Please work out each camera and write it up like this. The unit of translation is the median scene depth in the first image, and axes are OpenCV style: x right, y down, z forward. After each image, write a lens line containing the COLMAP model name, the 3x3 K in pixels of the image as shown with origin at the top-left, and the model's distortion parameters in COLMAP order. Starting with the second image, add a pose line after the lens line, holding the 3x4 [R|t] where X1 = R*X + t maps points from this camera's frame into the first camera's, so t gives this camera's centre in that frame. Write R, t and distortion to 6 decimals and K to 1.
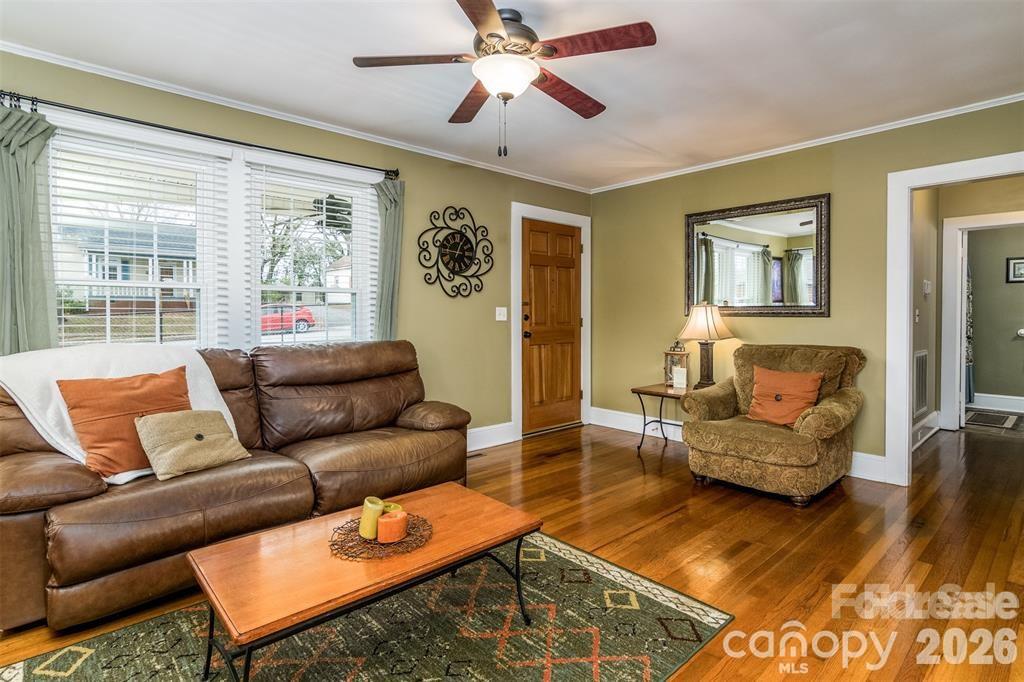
lens RADIAL K [[517.4, 0, 531.7], [0, 517.4, 317.6], [0, 0, 1]] dist [-0.000454, 0.000174]
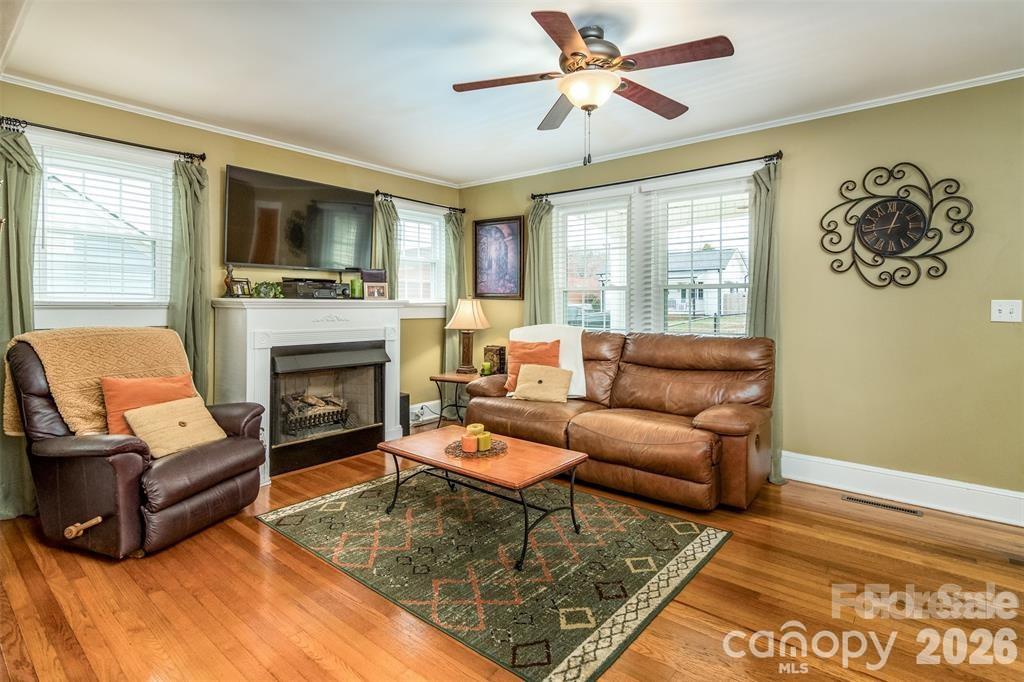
lens RADIAL K [[516.6, 0, 510.7], [0, 516.6, 313.4], [0, 0, 1]] dist [0.000237, -0.000071]
pose [[0.111801, 0.019563, -0.993538, 0.900011], [-0.010683, 0.999772, 0.018483, -0.017180], [0.993673, 0.008548, 0.111985, 0.647929]]
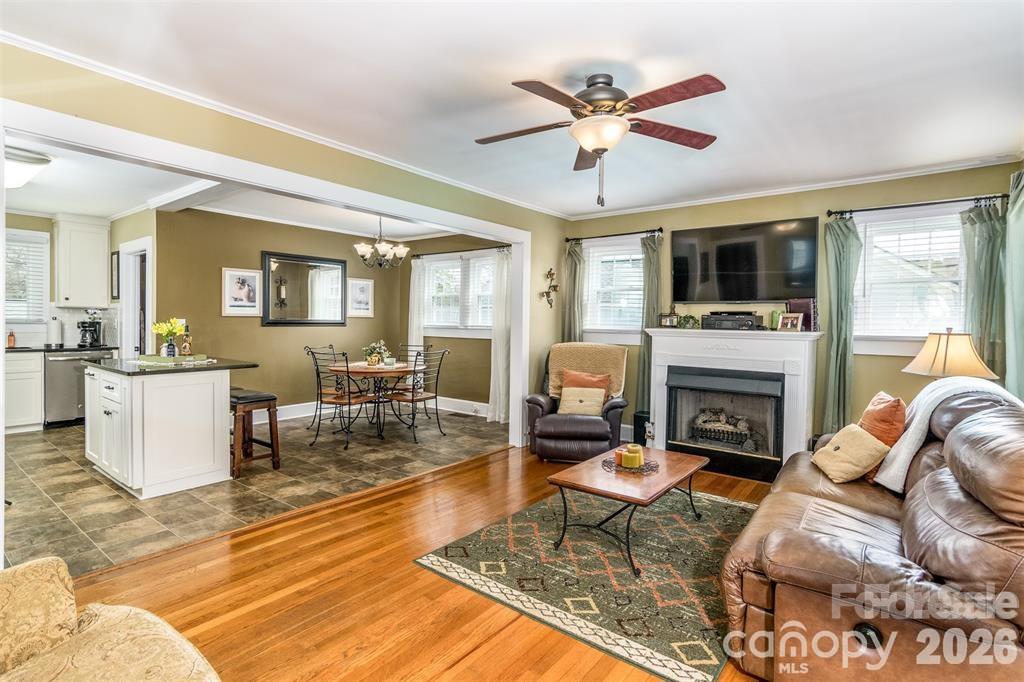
lens RADIAL K [[505.7, 0, 513.4], [0, 505.7, 330.7], [0, 0, 1]] dist [-0.001277, -0.000226]
pose [[-0.988986, -0.008842, -0.147743, 0.260881], [-0.013714, 0.999394, 0.031993, -0.066955], [0.147371, 0.033666, -0.988508, 1.859336]]
